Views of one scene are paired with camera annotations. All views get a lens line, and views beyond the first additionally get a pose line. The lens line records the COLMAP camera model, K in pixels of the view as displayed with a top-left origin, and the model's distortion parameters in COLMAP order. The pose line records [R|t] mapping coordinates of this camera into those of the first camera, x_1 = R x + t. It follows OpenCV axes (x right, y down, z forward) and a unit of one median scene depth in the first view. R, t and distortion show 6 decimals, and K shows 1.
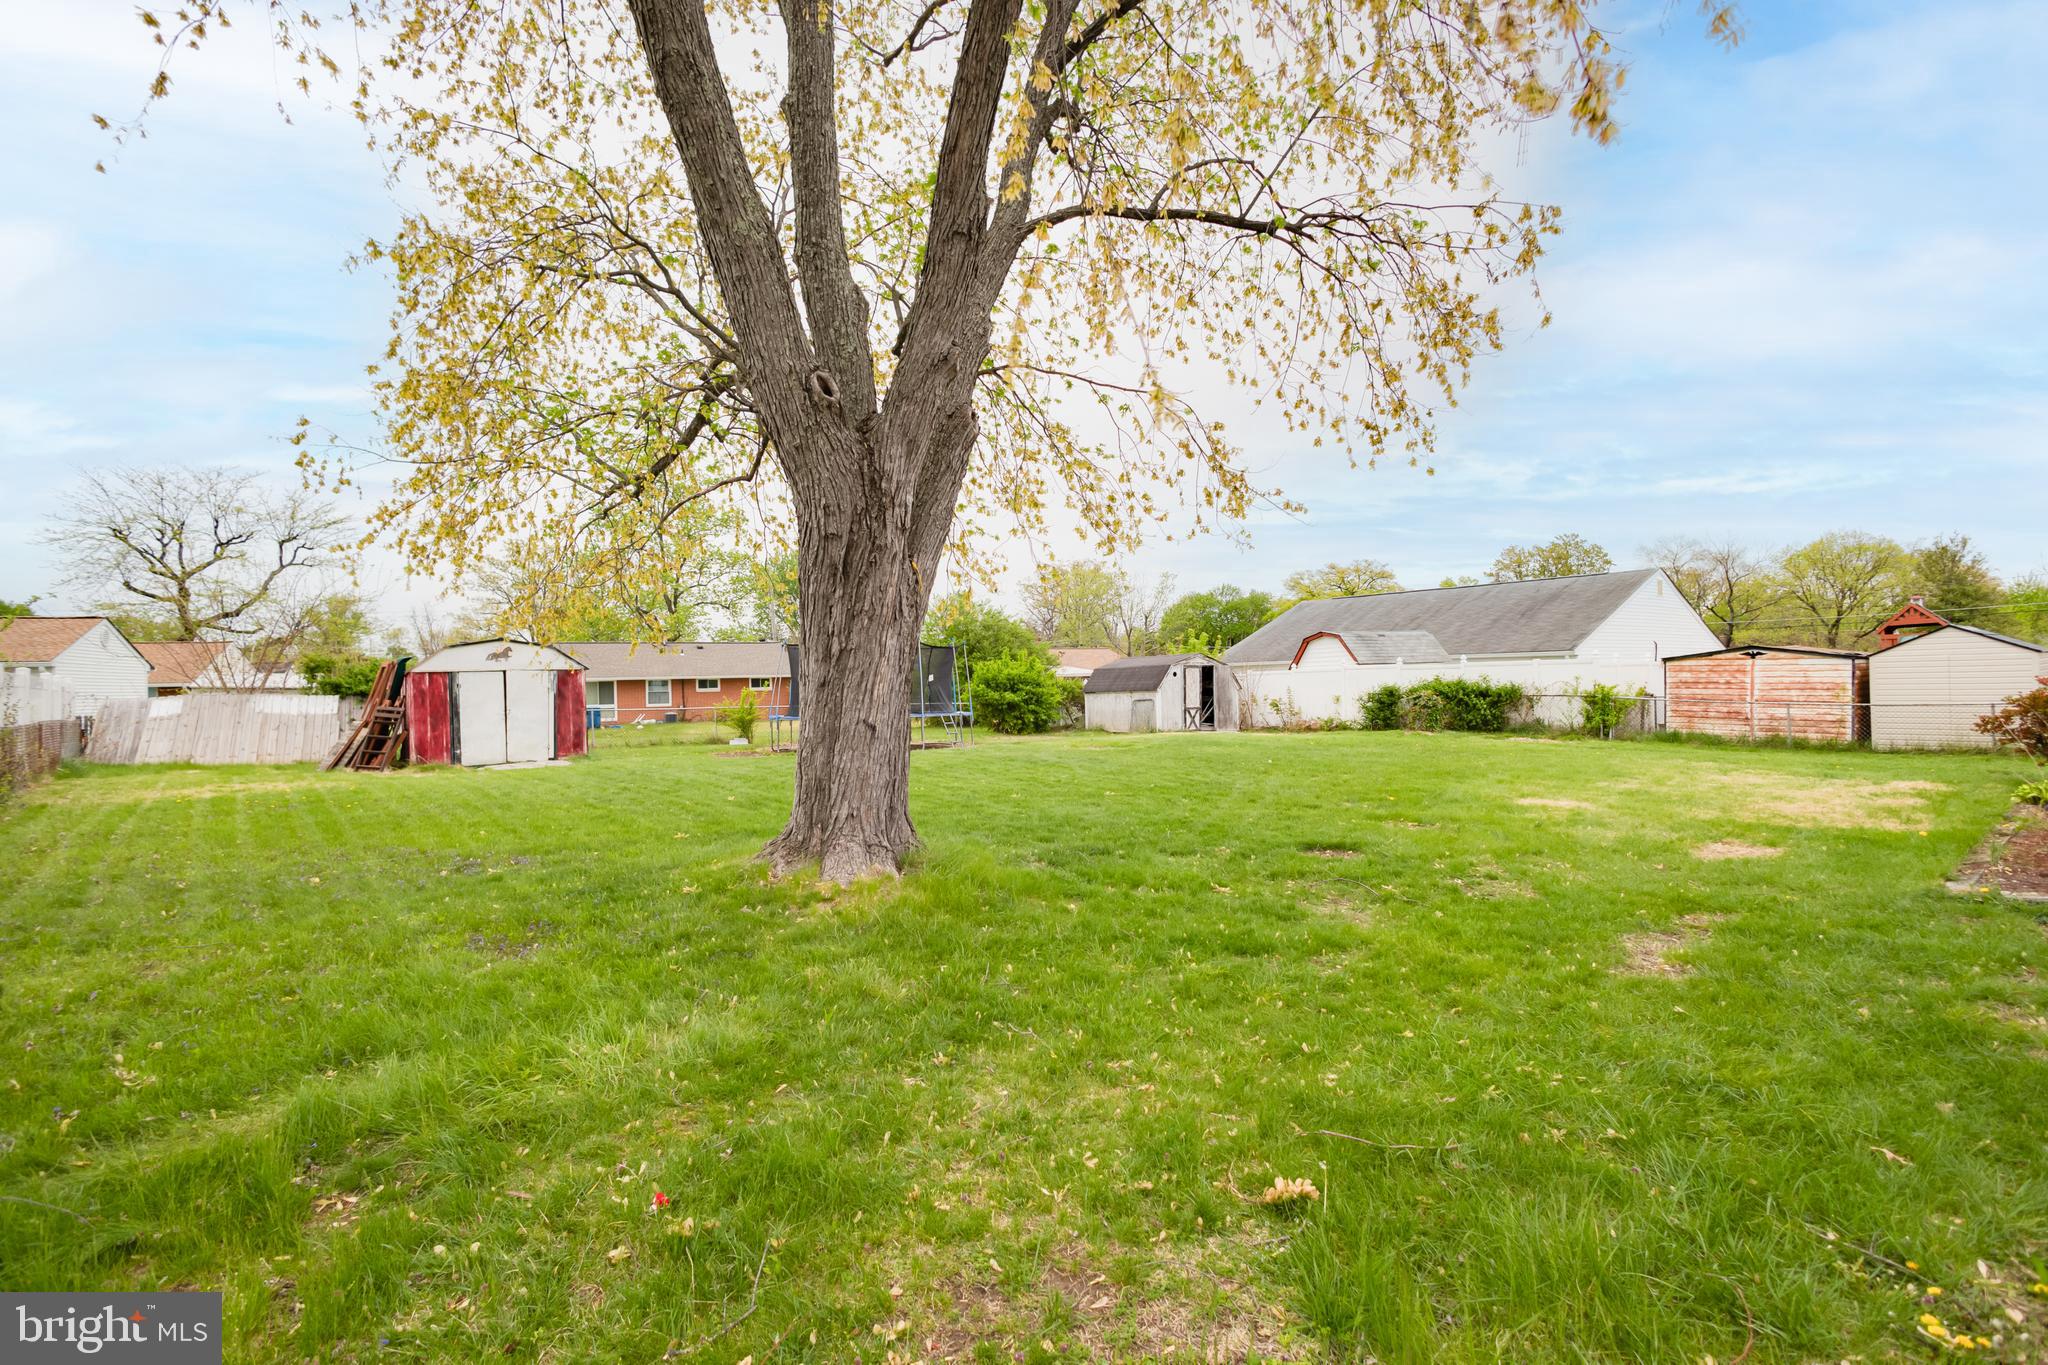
lens RADIAL K [[956.0, 0, 1024.0], [0, 956.0, 682.5], [0, 0, 1]] dist [0.030733, -0.000461]
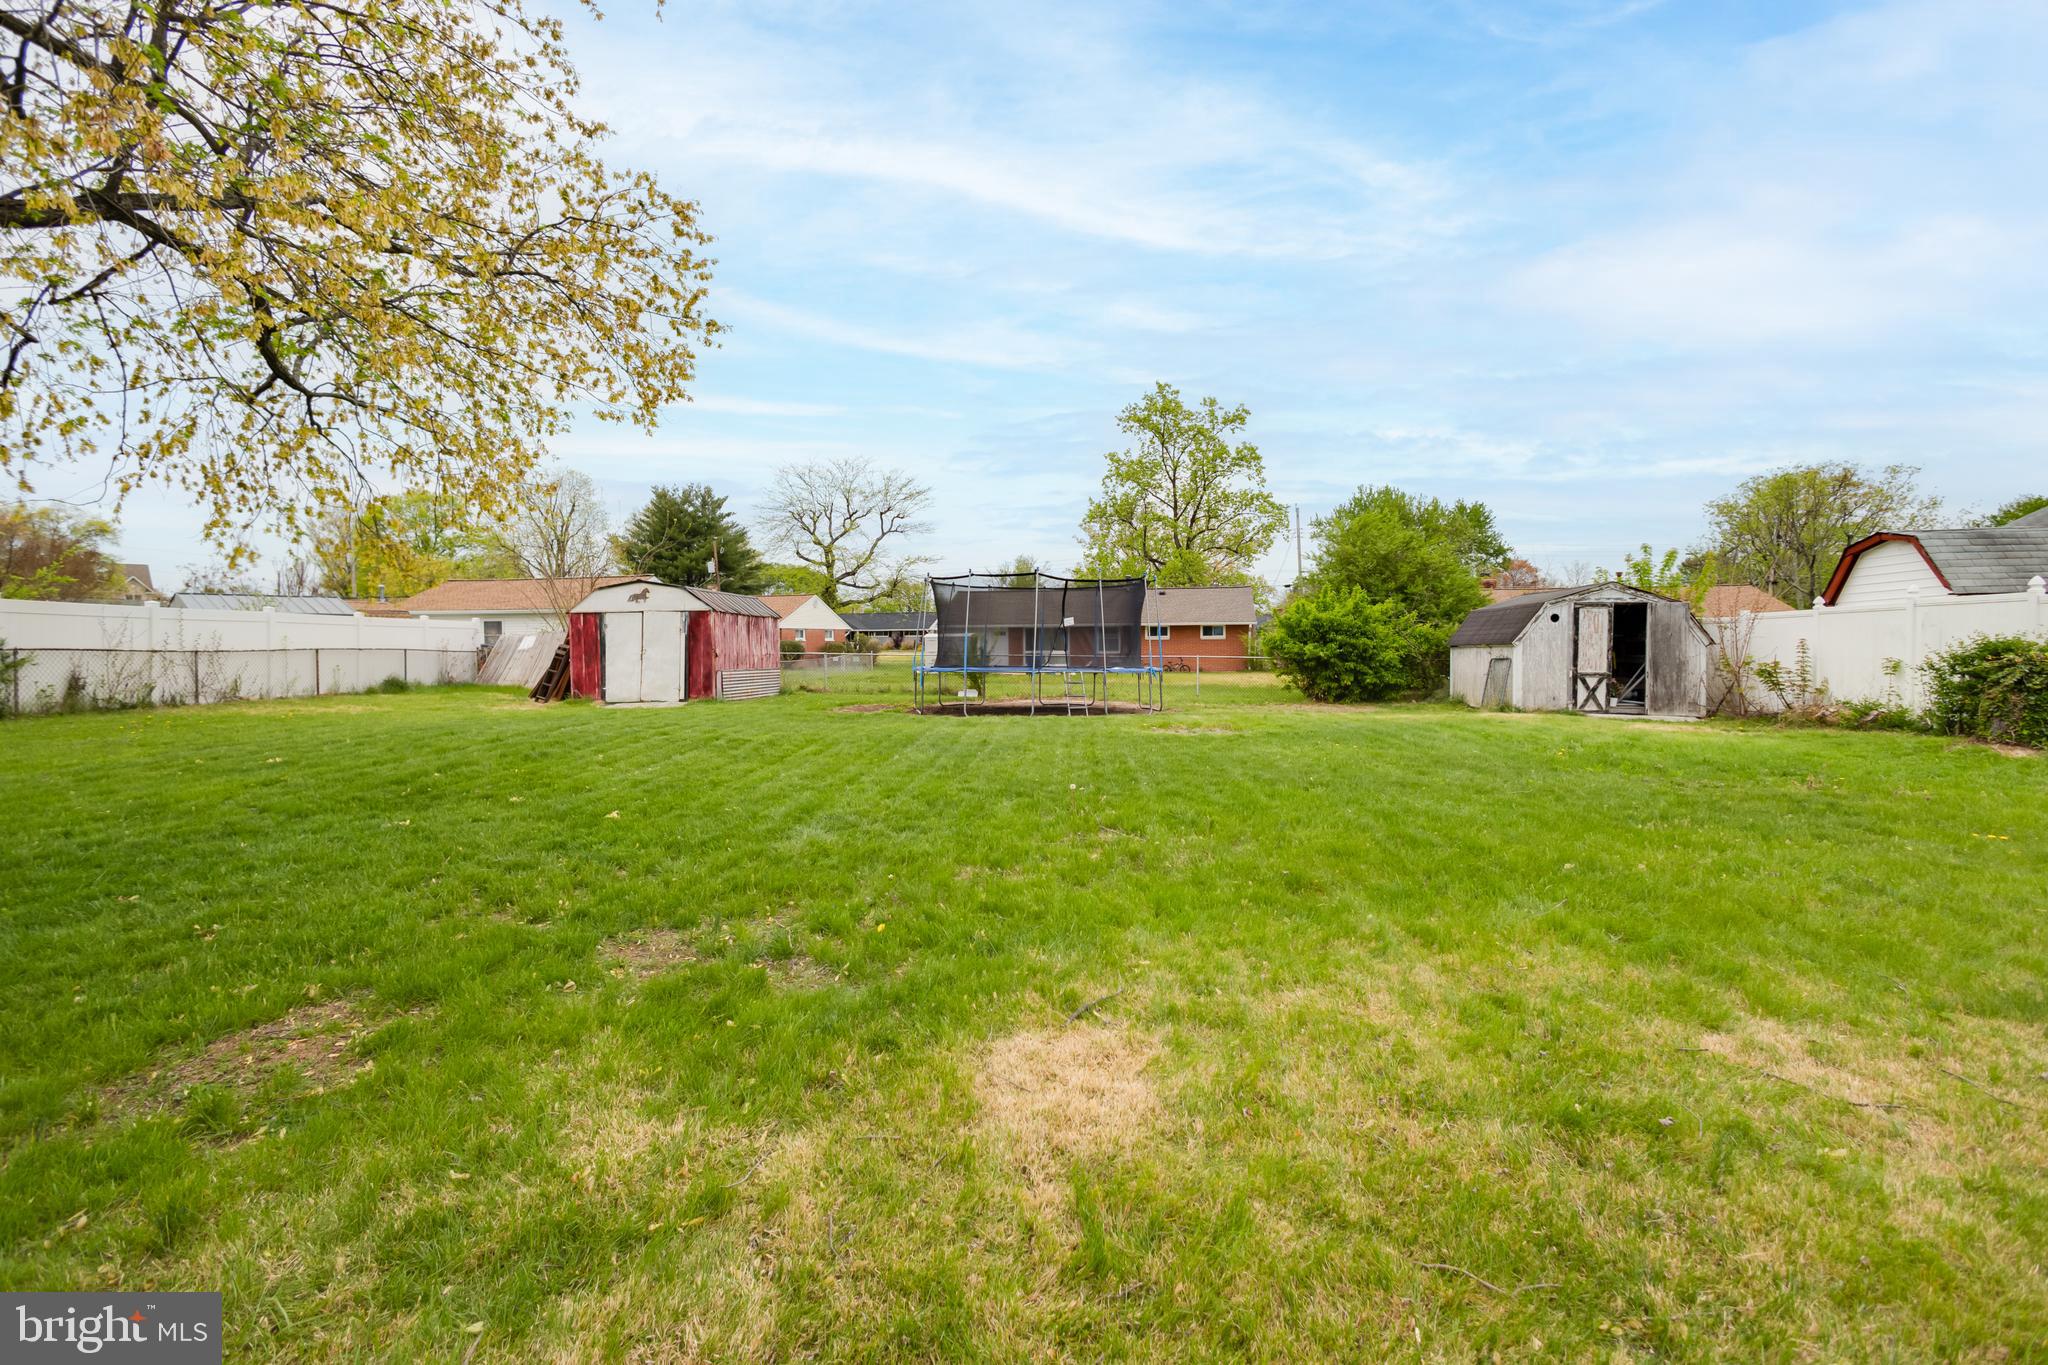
lens RADIAL K [[958.3, 0, 1024.0], [0, 958.3, 682.5], [0, 0, 1]] dist [0.019321, -0.000335]
pose [[0.777593, 0.041986, -0.627364, 0.282333], [-0.009430, 0.998435, 0.055132, 0.001855], [0.628697, -0.036954, 0.776772, 0.308041]]
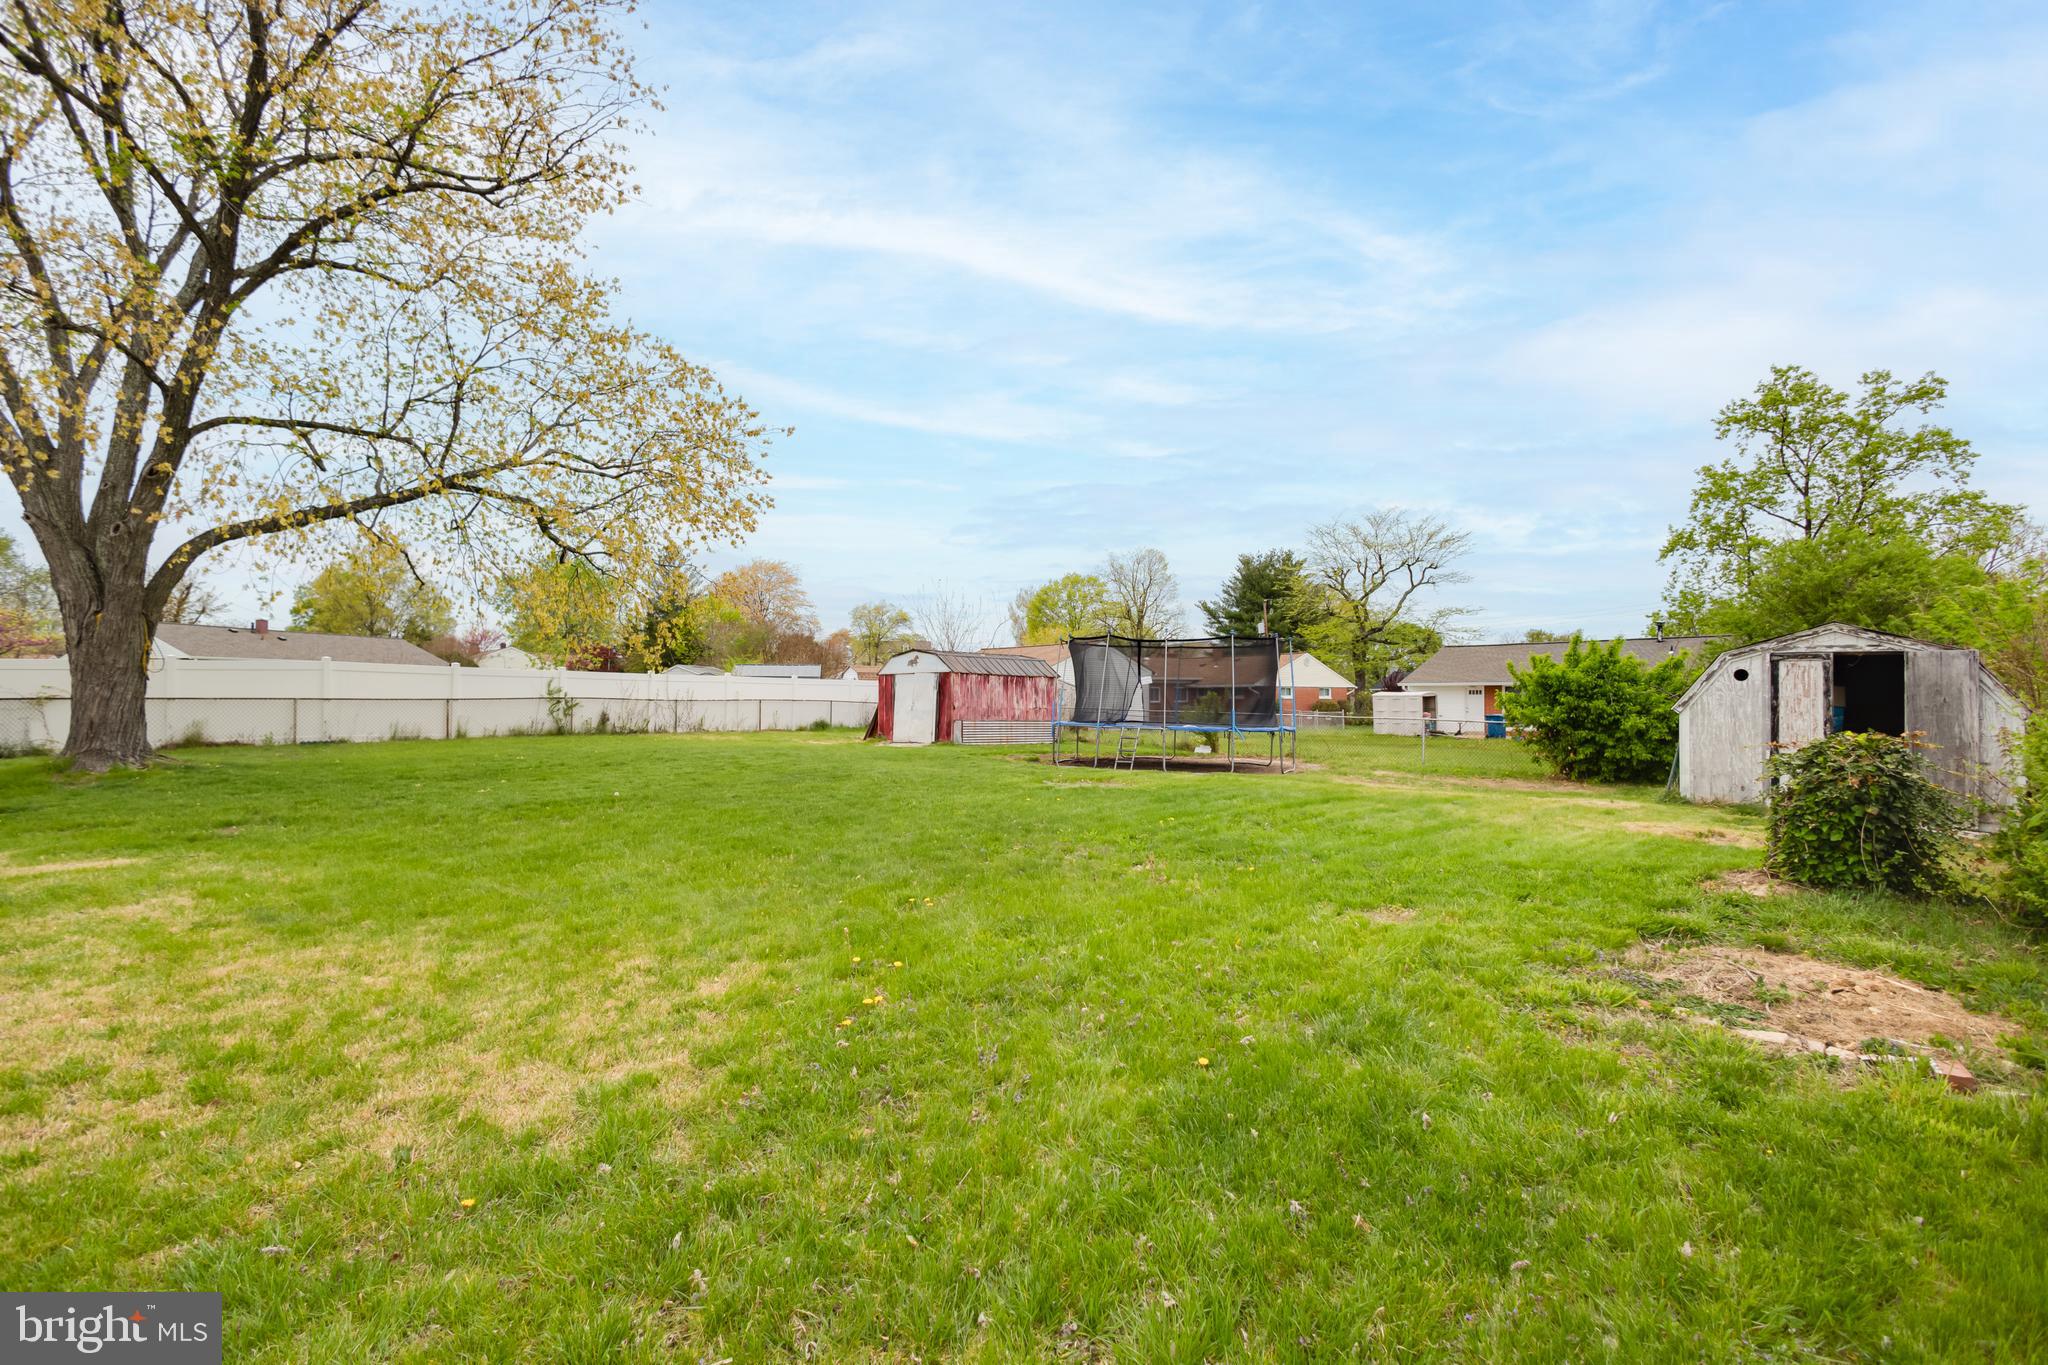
lens RADIAL K [[956.0, 0, 1024.0], [0, 956.0, 682.5], [0, 0, 1]] dist [0.030733, -0.000461]
pose [[0.204759, 0.004466, -0.978802, 0.525149], [-0.009447, 0.999952, 0.002586, -0.003191], [0.978767, 0.008717, 0.204791, 0.589948]]
